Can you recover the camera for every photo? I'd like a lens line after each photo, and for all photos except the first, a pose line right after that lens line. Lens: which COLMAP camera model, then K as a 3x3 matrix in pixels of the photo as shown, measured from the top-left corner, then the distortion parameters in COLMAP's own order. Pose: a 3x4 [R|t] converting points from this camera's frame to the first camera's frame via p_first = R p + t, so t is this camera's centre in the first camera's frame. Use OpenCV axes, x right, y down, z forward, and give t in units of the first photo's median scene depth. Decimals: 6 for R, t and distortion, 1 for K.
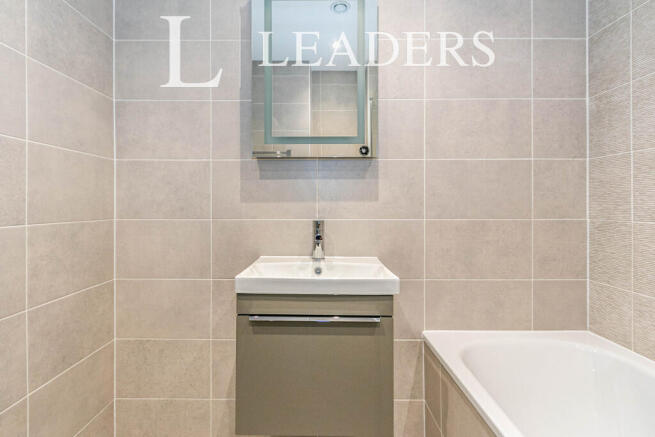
lens RADIAL K [[317.5, 0, 315.6], [0, 317.5, 206.1], [0, 0, 1]] dist [0.000569, -0.000721]
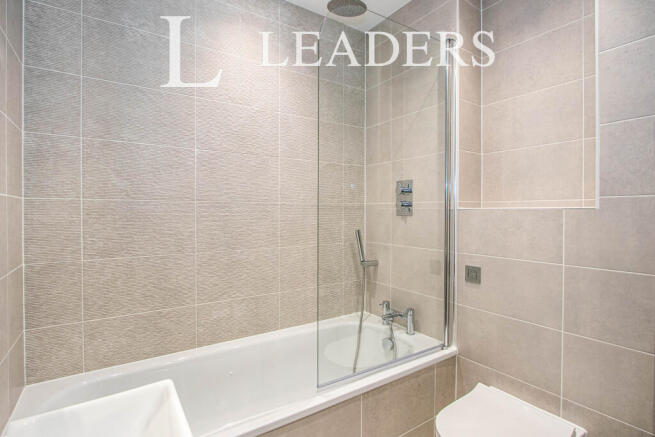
lens RADIAL K [[317.5, 0, 327.0], [0, 317.5, 217.4], [0, 0, 1]] dist [0.000569, -0.000721]
pose [[-0.552544, -0.008025, 0.833445, -0.398446], [0.000462, 0.999951, 0.009934, -0.105576], [-0.833484, 0.005873, -0.552513, 0.809989]]
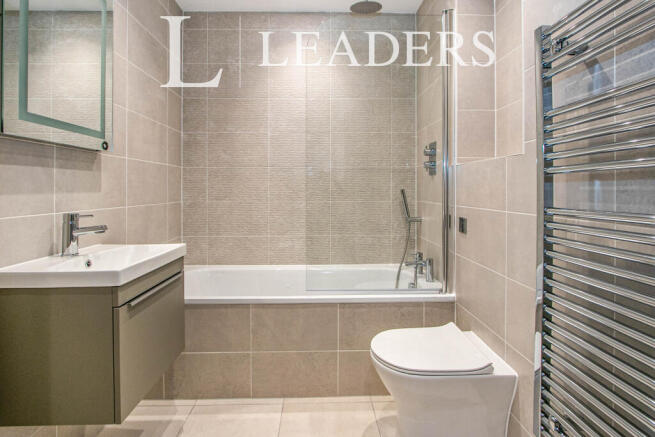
lens RADIAL K [[317.5, 0, 327.4], [0, 317.5, 189.6], [0, 0, 1]] dist [0.000569, -0.000721]
pose [[-0.042025, 0.000022, 0.999117, -0.959059], [0.001598, 0.999999, 0.000045, -0.024021], [-0.999115, 0.001599, -0.042025, 0.287251]]
